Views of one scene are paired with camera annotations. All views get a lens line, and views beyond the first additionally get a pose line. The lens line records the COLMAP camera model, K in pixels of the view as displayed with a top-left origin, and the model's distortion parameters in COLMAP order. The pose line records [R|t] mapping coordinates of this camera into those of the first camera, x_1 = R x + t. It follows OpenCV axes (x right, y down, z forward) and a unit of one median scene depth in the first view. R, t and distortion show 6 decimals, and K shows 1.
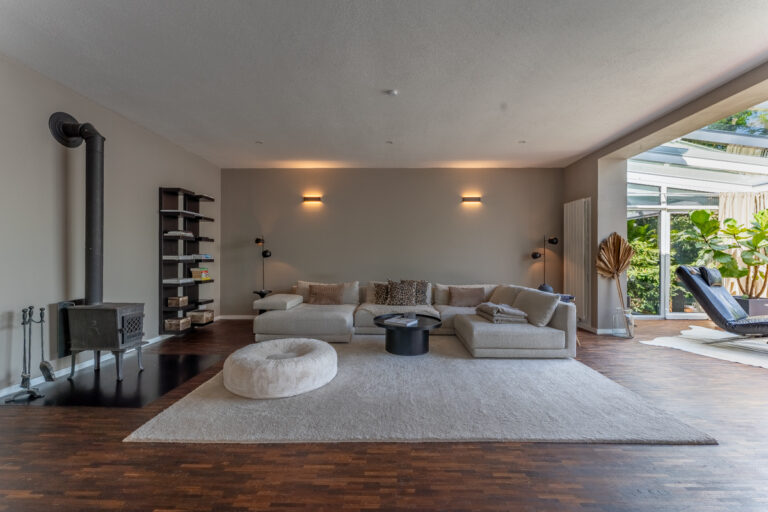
lens RADIAL K [[303.8, 0, 380.8], [0, 303.8, 256.6], [0, 0, 1]] dist [-0.002212, -0.000111]
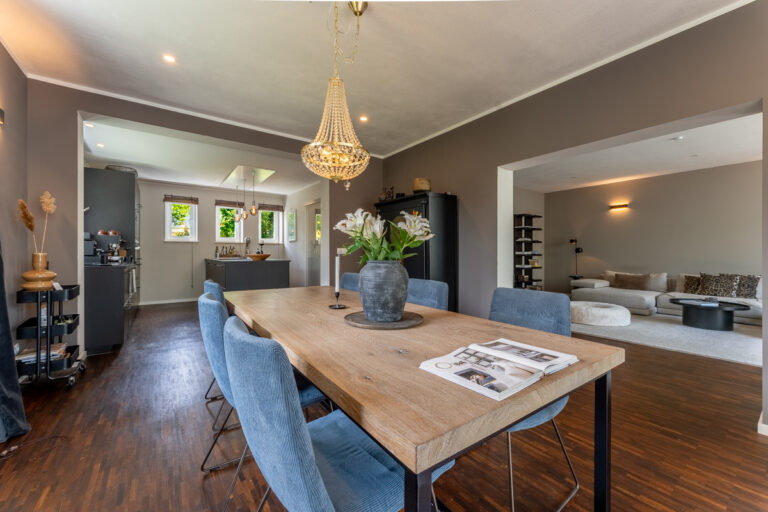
lens RADIAL K [[303.8, 0, 376.5], [0, 303.8, 250.4], [0, 0, 1]] dist [-0.002212, -0.000111]
pose [[0.591697, -0.006827, -0.806132, 0.230850], [0.002663, 0.999975, -0.006514, -0.002434], [0.806156, 0.001707, 0.591700, -0.666588]]
